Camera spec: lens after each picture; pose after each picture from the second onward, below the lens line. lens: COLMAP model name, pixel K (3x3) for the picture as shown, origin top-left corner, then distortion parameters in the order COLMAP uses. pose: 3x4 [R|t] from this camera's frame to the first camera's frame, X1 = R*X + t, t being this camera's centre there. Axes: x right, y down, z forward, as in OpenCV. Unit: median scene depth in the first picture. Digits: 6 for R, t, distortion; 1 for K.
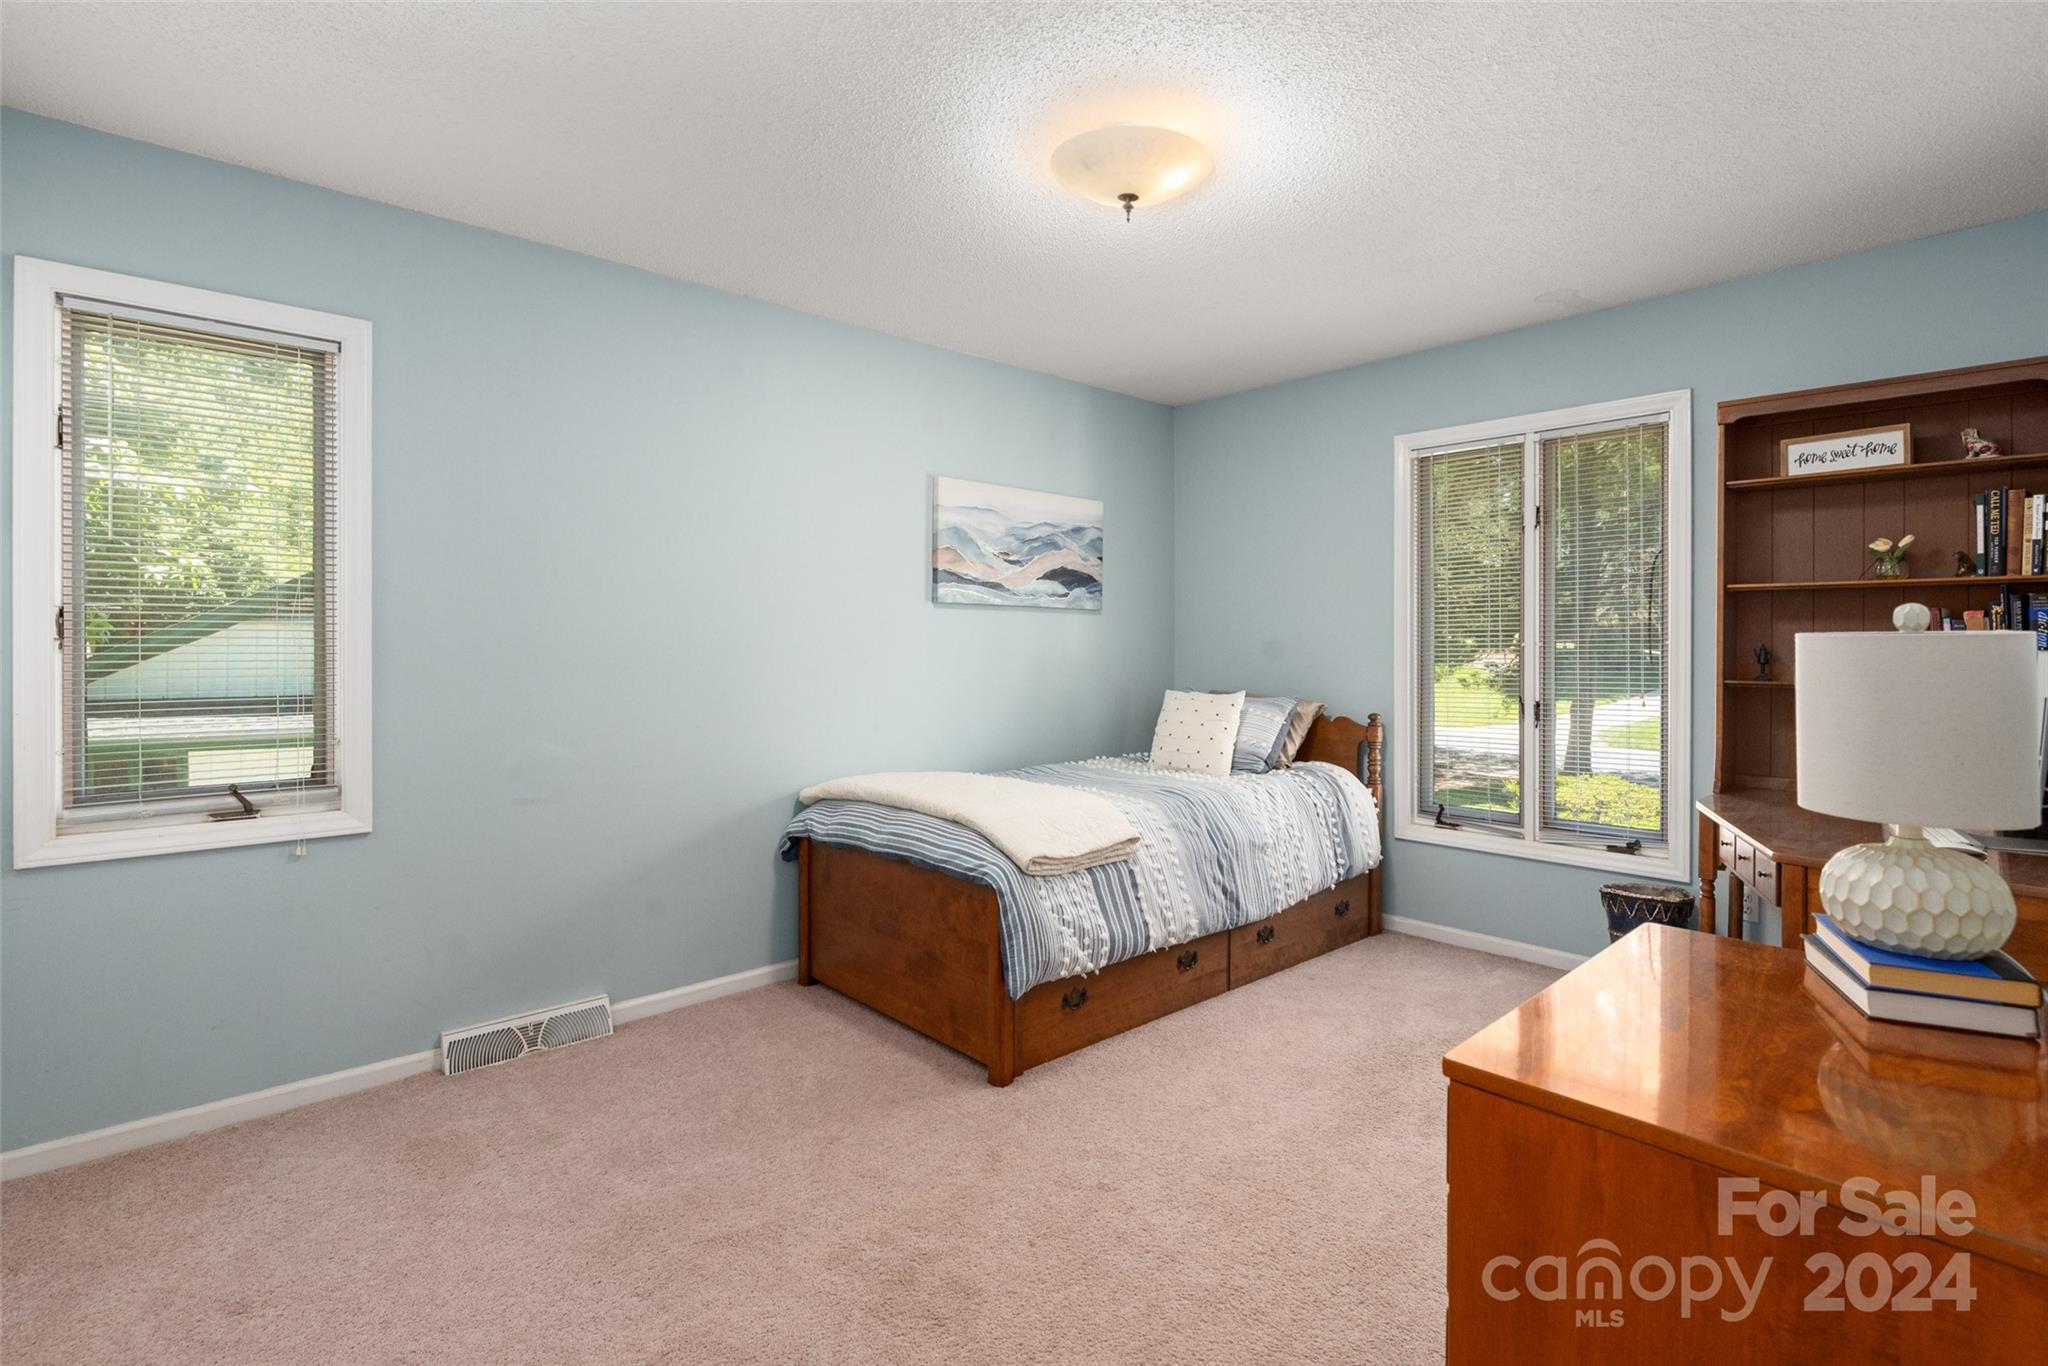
lens RADIAL K [[990.8, 0, 1021.2], [0, 990.8, 632.0], [0, 0, 1]] dist [0.000460, -0.000038]
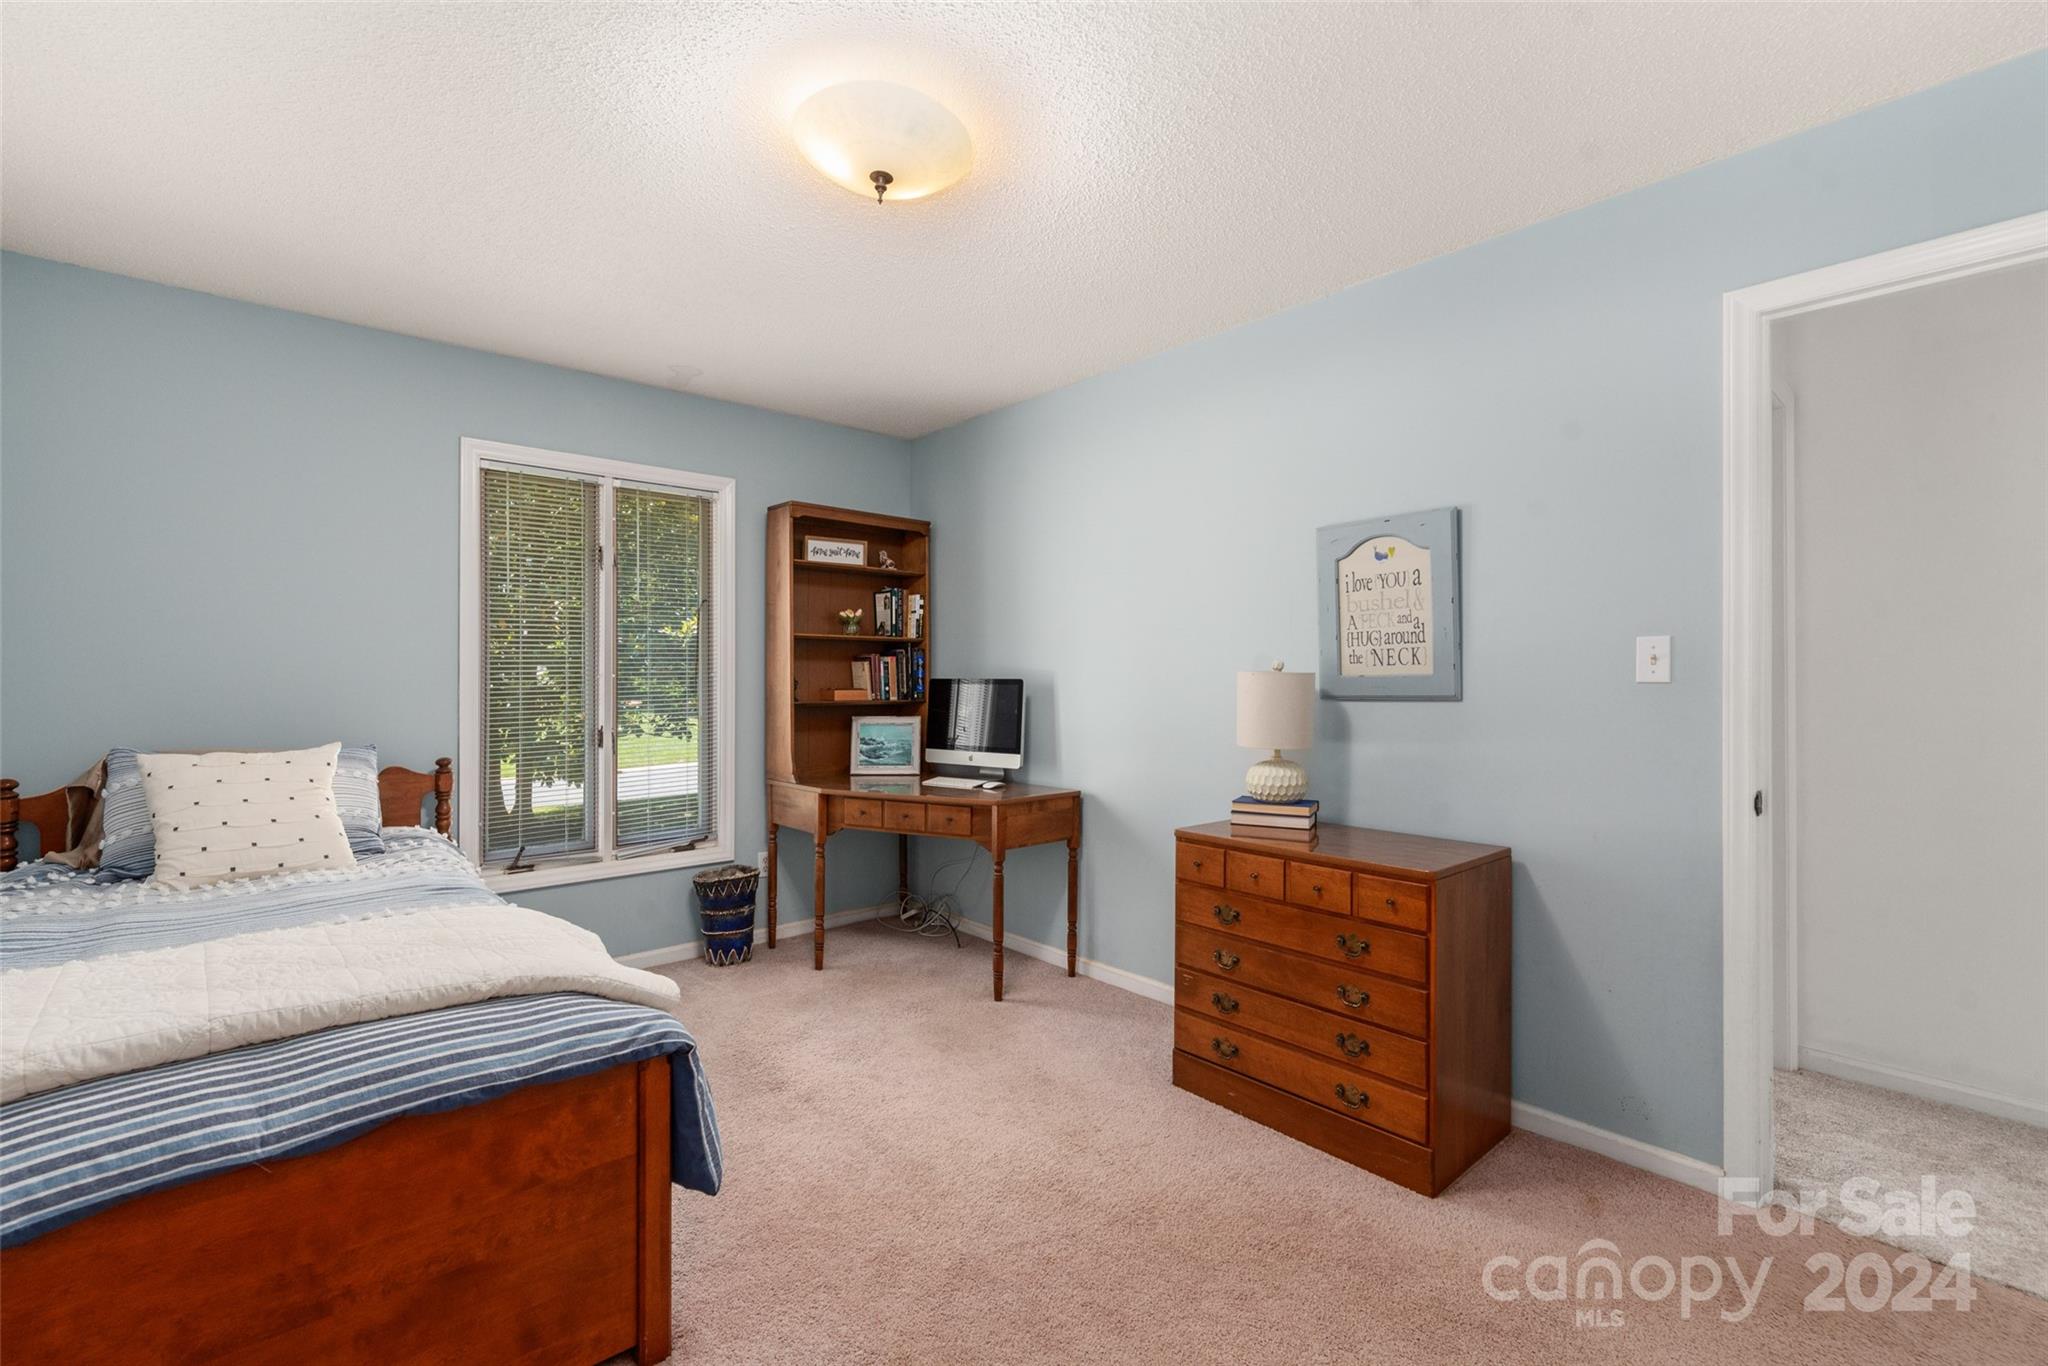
lens RADIAL K [[891.8, 0, 1025.3], [0, 891.8, 666.8], [0, 0, 1]] dist [0.000465, 0.000044]
pose [[0.011085, 0.009879, 0.999890, -0.534578], [-0.012658, 0.999872, -0.009738, 0.007420], [-0.999858, -0.012549, 0.011208, 0.665745]]
